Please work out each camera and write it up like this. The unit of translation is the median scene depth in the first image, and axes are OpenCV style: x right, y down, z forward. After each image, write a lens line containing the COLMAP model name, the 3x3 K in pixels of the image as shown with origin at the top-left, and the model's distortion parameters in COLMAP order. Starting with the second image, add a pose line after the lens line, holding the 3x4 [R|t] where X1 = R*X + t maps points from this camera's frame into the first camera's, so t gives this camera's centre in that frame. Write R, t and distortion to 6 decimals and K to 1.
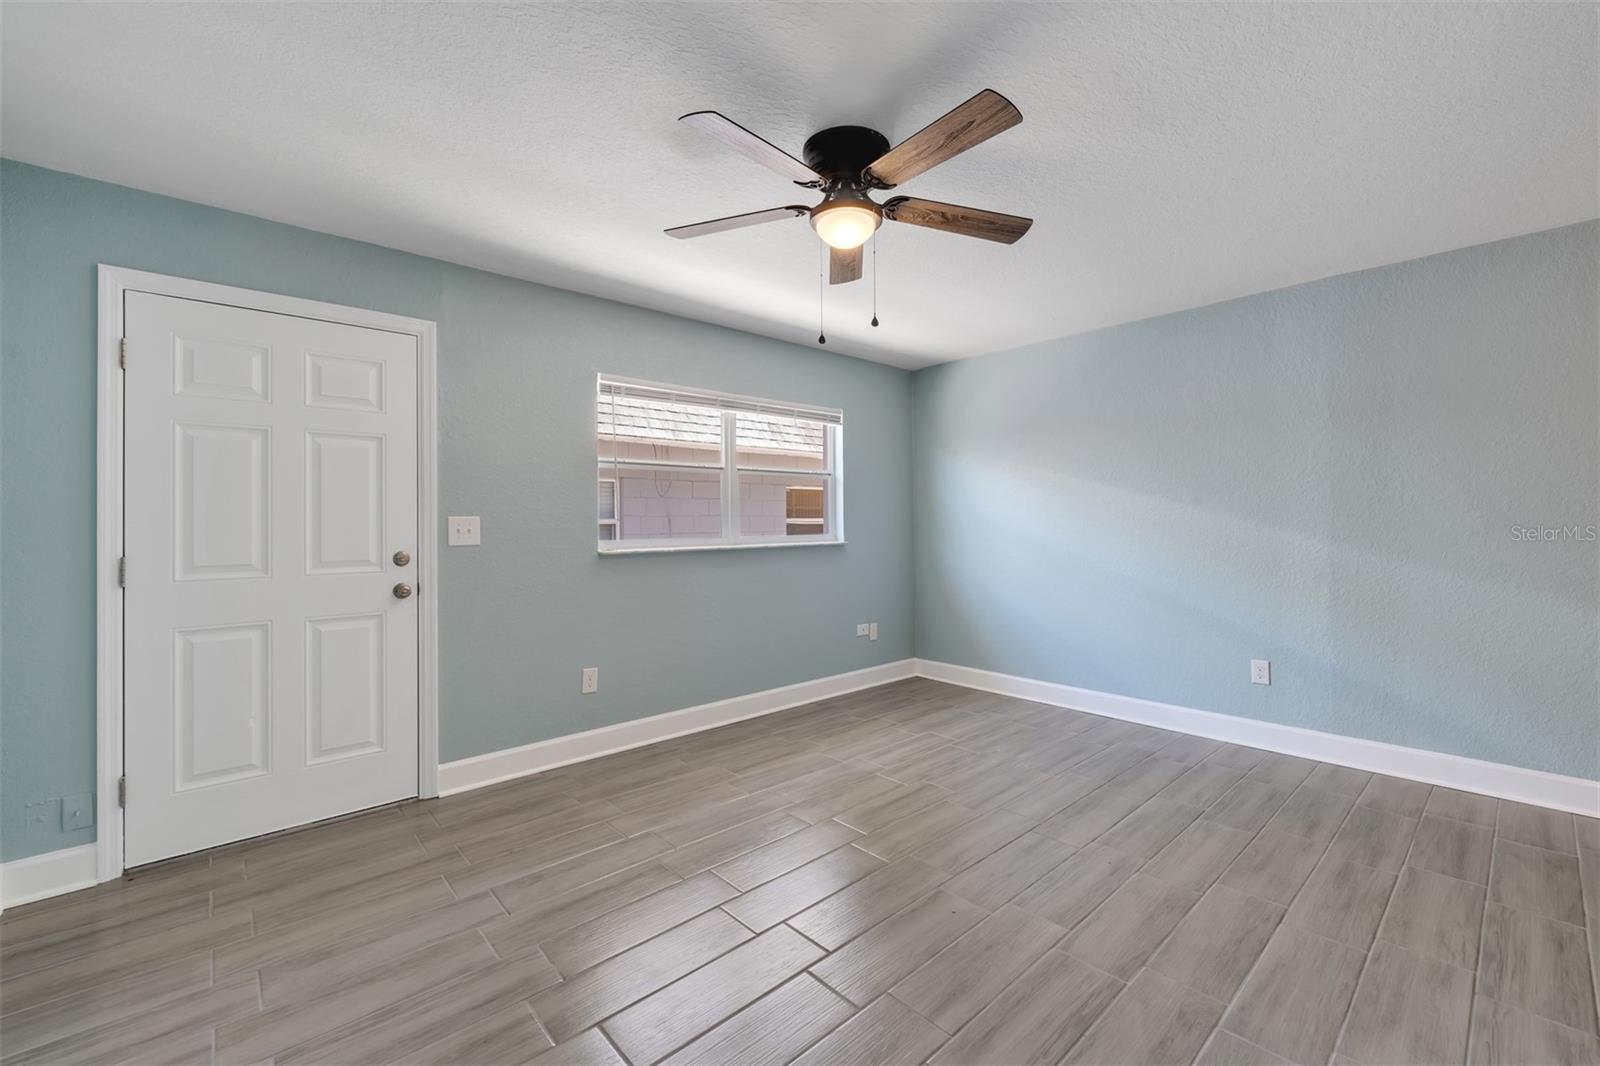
lens RADIAL K [[658.0, 0, 789.9], [0, 658.0, 527.3], [0, 0, 1]] dist [-0.003836, -0.000454]
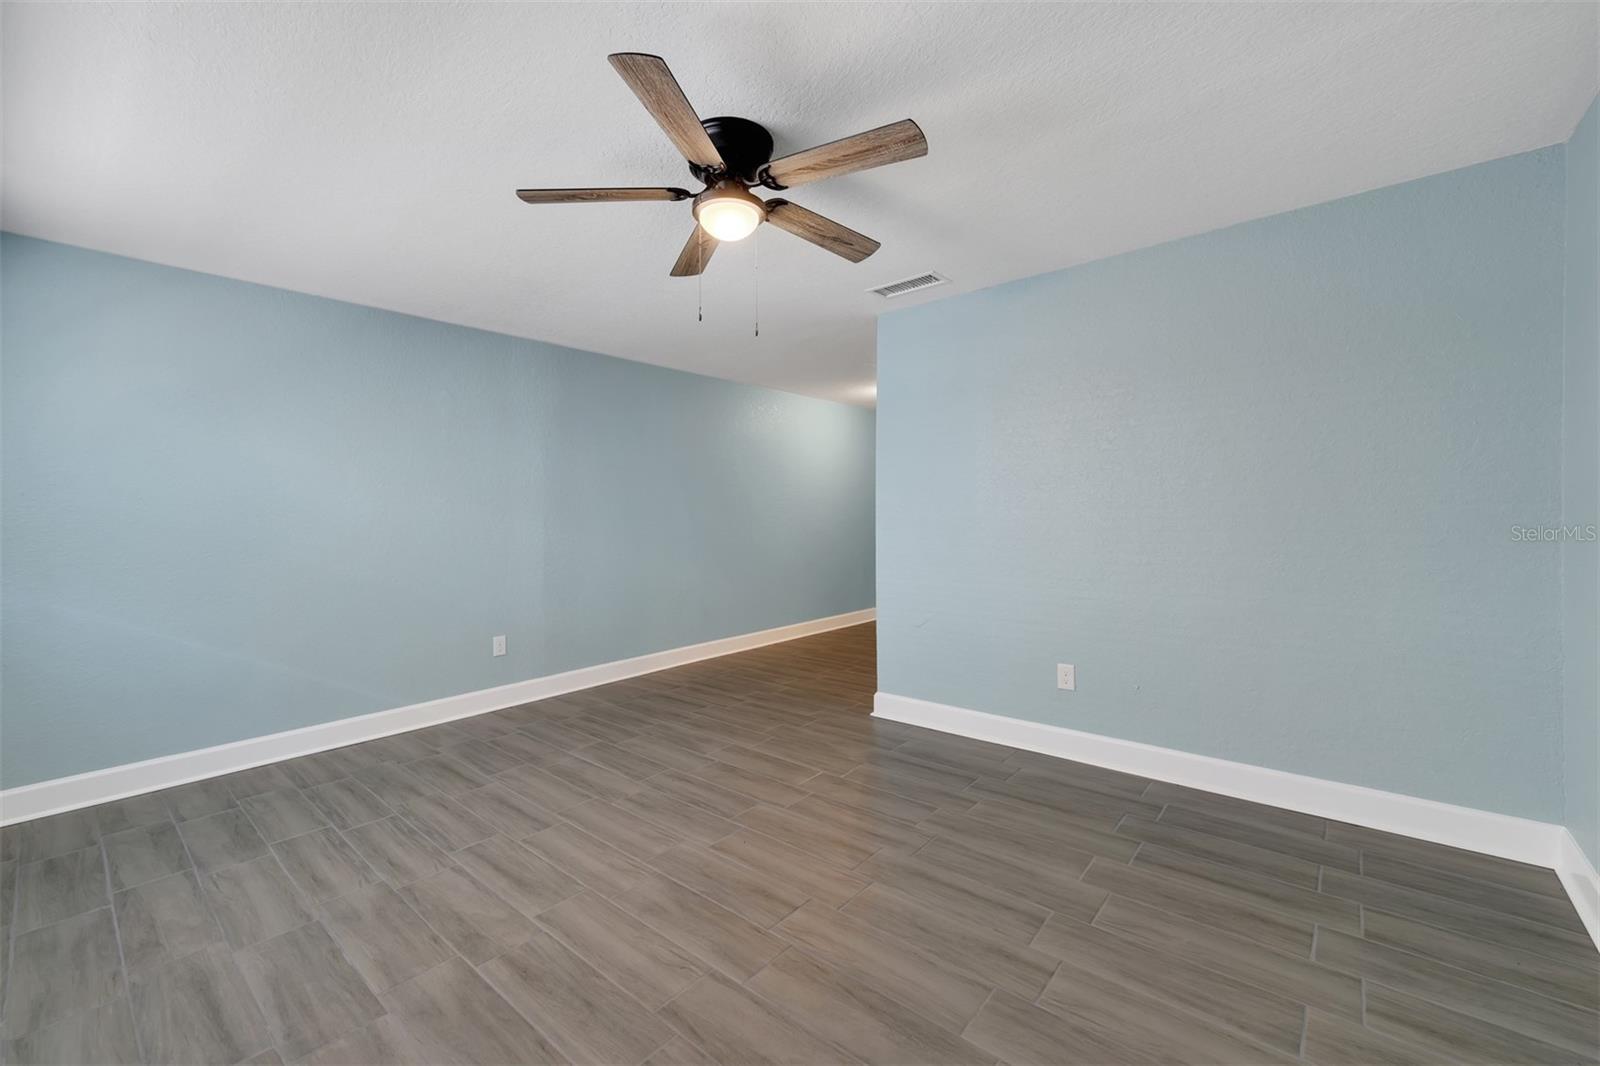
lens RADIAL K [[658.0, 0, 789.7], [0, 658.0, 522.6], [0, 0, 1]] dist [-0.003836, -0.000454]
pose [[-0.128459, -0.004883, 0.991703, -0.592632], [0.025384, 0.999644, 0.008210, -0.003197], [-0.991390, 0.026228, -0.128289, 0.659408]]
